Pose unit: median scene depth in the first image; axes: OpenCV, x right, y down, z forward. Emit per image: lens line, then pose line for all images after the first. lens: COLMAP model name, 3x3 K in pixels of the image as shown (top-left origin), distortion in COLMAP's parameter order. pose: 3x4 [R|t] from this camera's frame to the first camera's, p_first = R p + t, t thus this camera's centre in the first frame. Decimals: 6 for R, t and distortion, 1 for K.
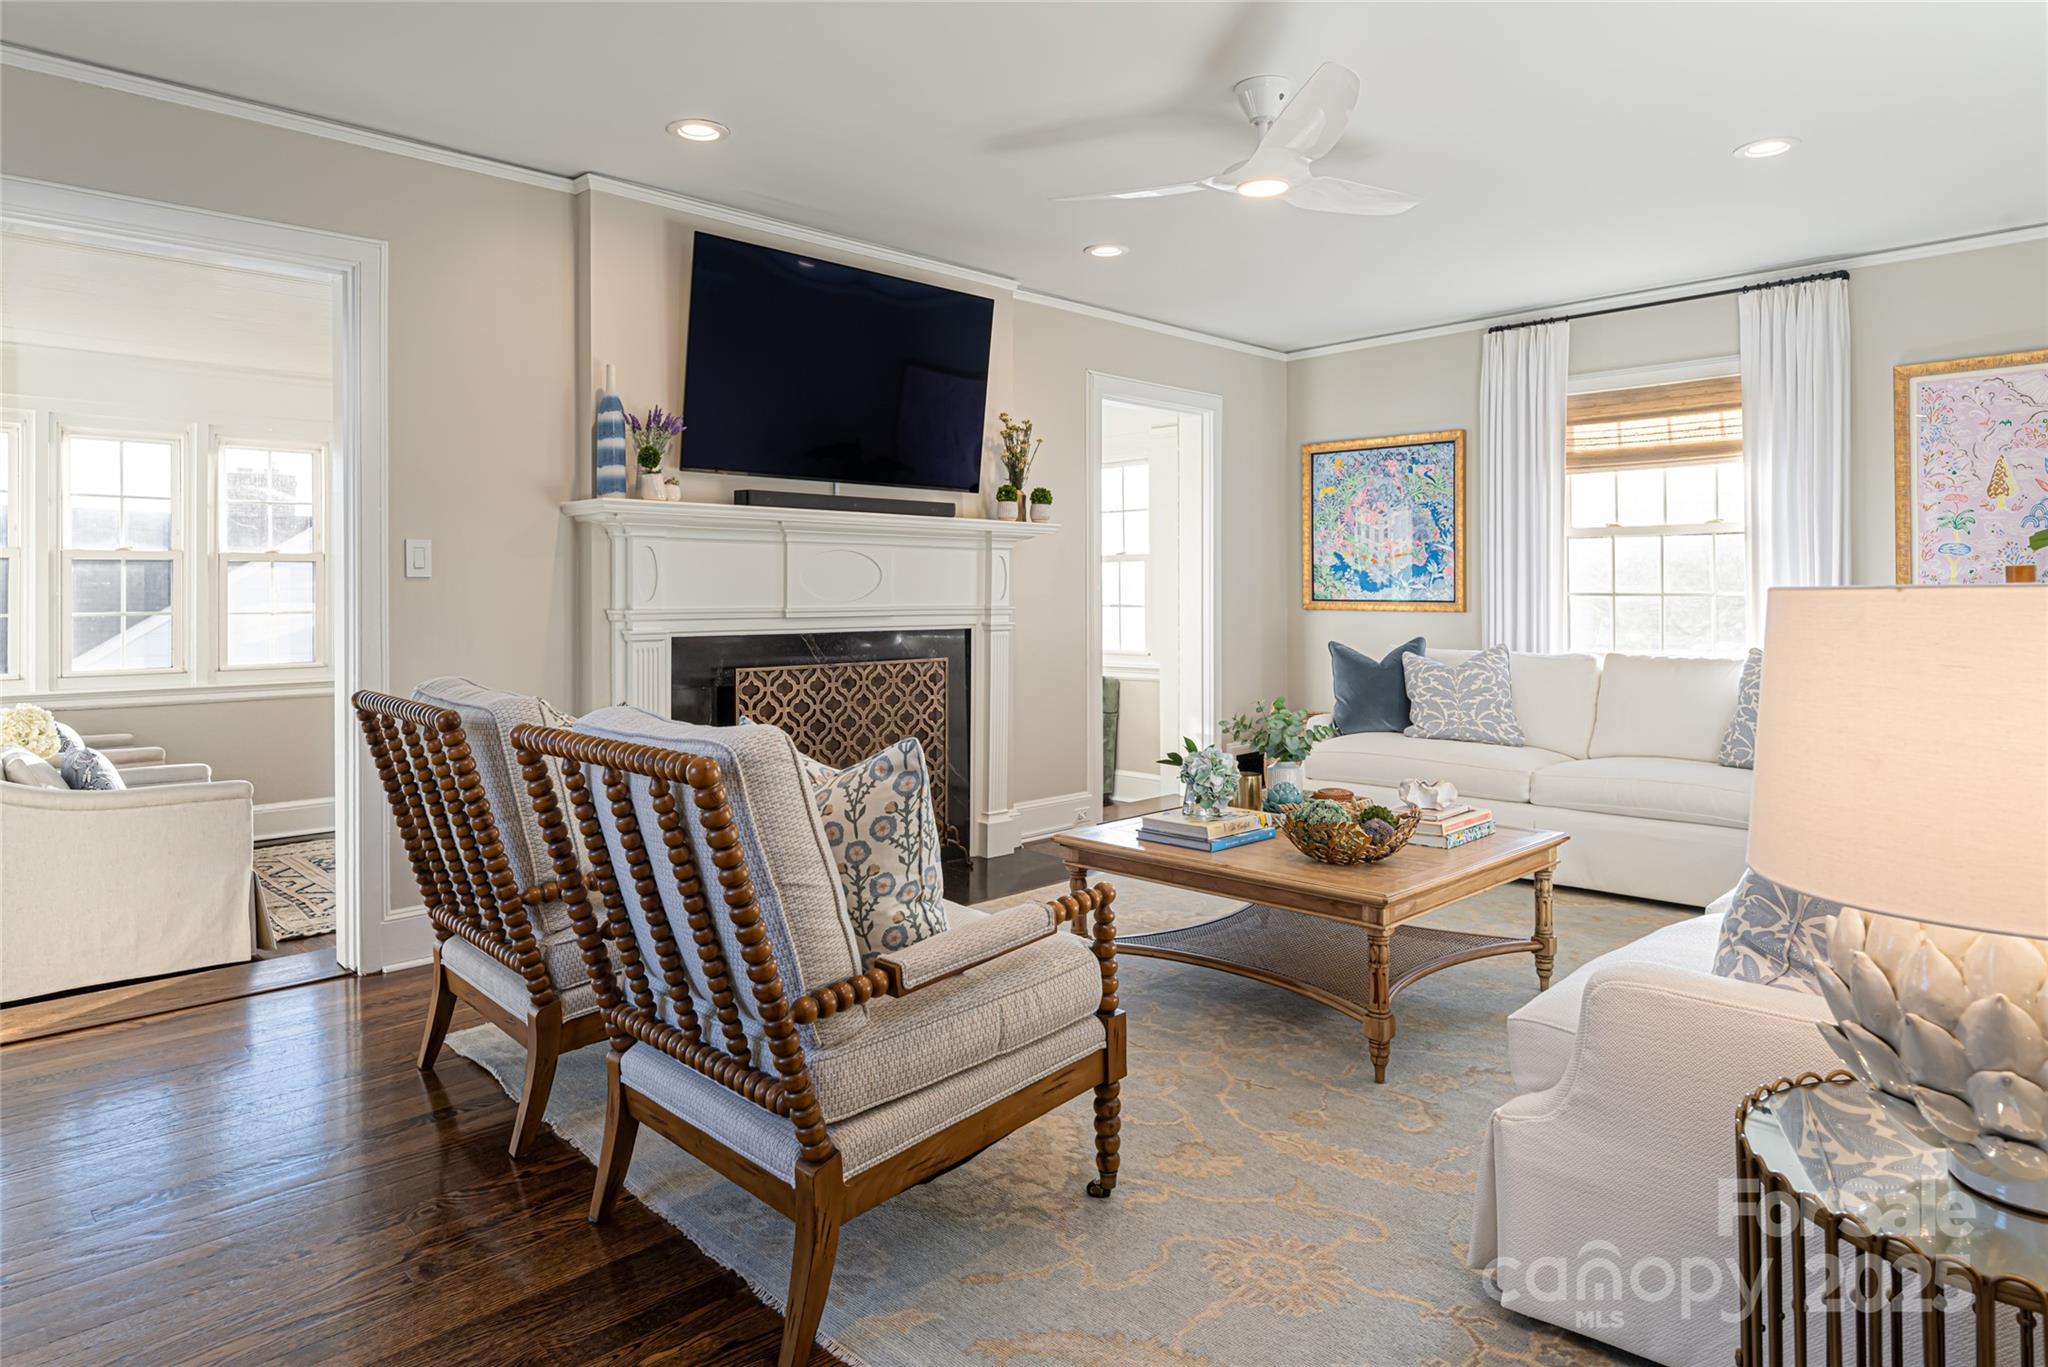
lens RADIAL K [[1193.6, 0, 1024.0], [0, 1193.6, 683.5], [0, 0, 1]] dist [0.000169, 0.000942]
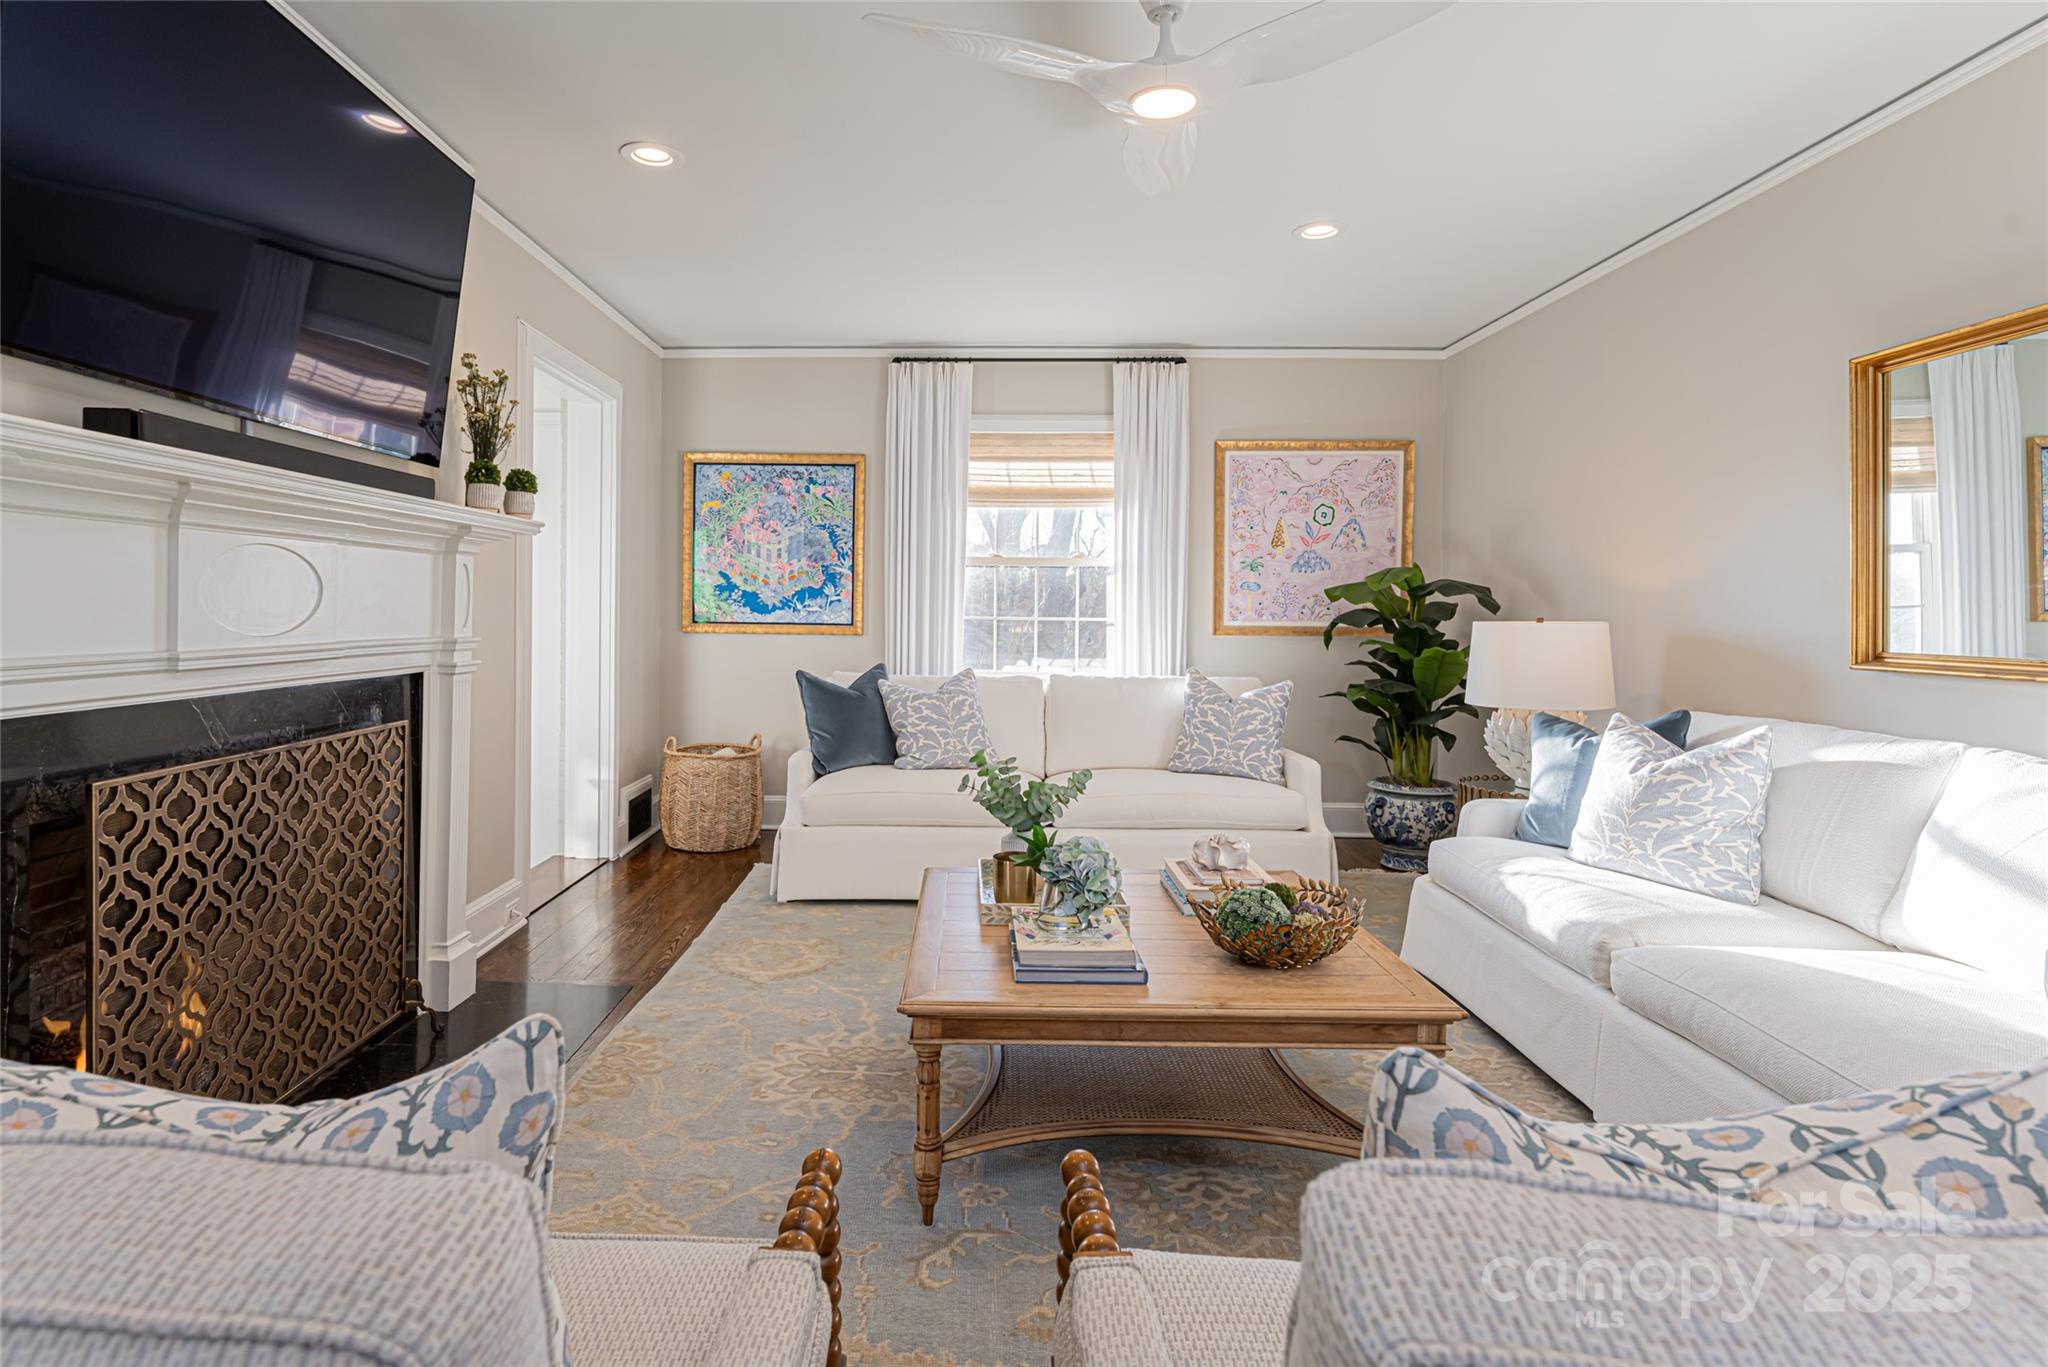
lens RADIAL K [[1042.3, 0, 954.7], [0, 1042.3, 669.3], [0, 0, 1]] dist [-0.002795, -0.000100]
pose [[0.727043, -0.031563, 0.685866, -0.220474], [0.042078, 0.999113, 0.001374, -0.035132], [-0.685301, 0.027861, 0.727727, 0.372587]]
